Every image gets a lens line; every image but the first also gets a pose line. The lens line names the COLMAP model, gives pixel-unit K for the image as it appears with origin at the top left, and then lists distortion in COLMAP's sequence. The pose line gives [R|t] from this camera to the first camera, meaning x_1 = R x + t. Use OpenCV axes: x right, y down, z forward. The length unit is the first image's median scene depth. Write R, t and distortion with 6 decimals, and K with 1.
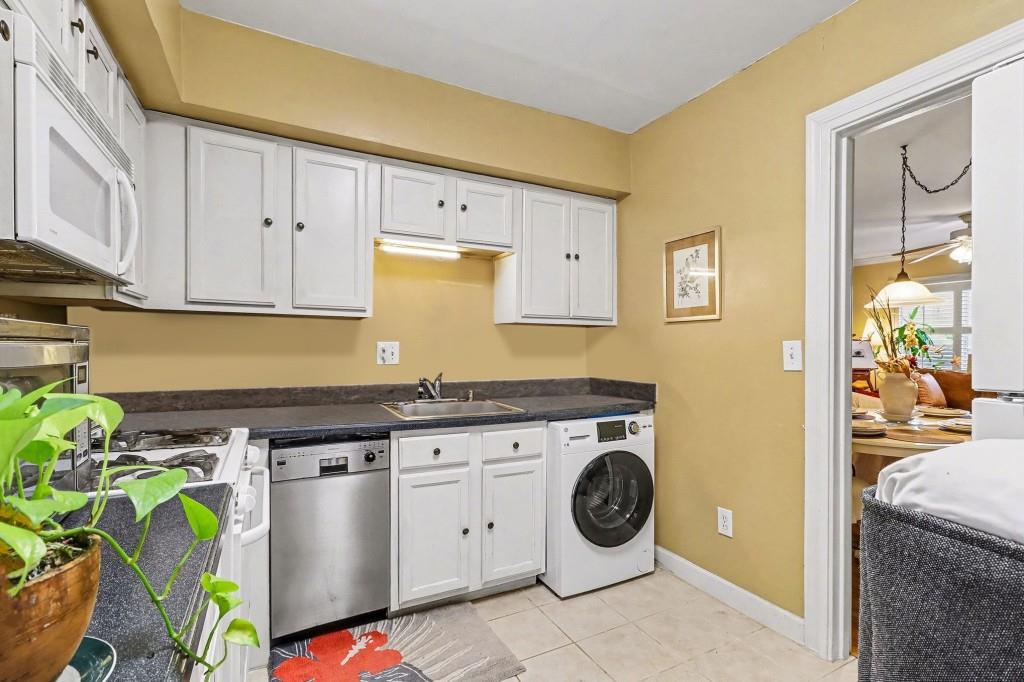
lens RADIAL K [[473.1, 0, 515.0], [0, 473.1, 339.4], [0, 0, 1]] dist [-0.000274, 0.000117]
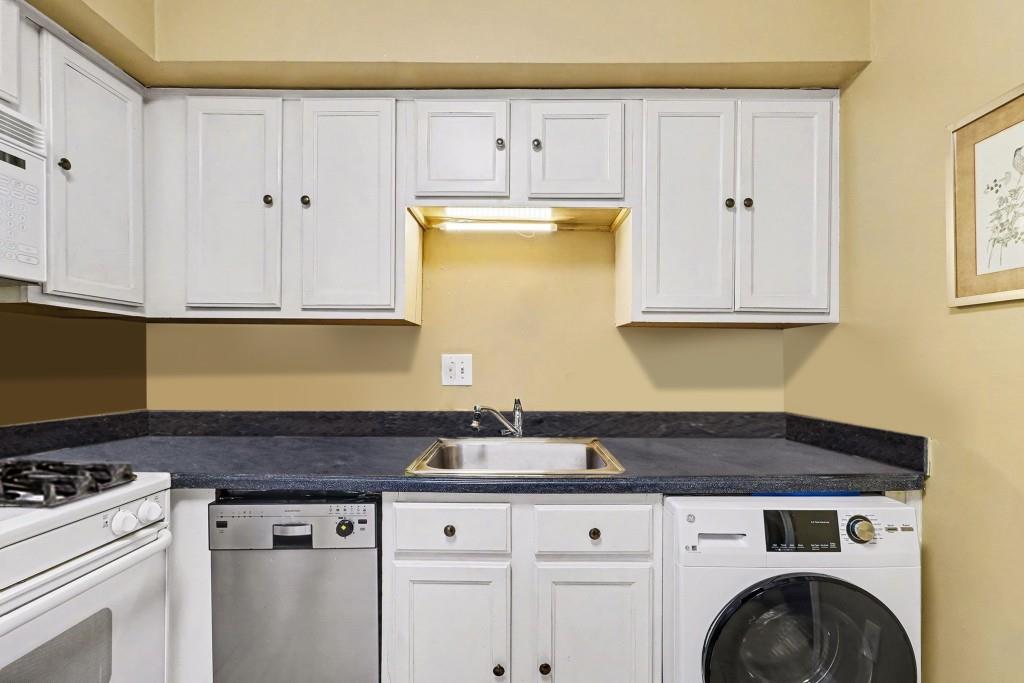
lens RADIAL K [[482.5, 0, 515.4], [0, 482.5, 362.1], [0, 0, 1]] dist [0.023662, 0.000328]
pose [[0.892569, -0.006535, -0.450863, 0.159760], [0.006832, 0.999976, -0.000969, 0.017287], [0.450859, -0.002215, 0.892593, 0.394574]]
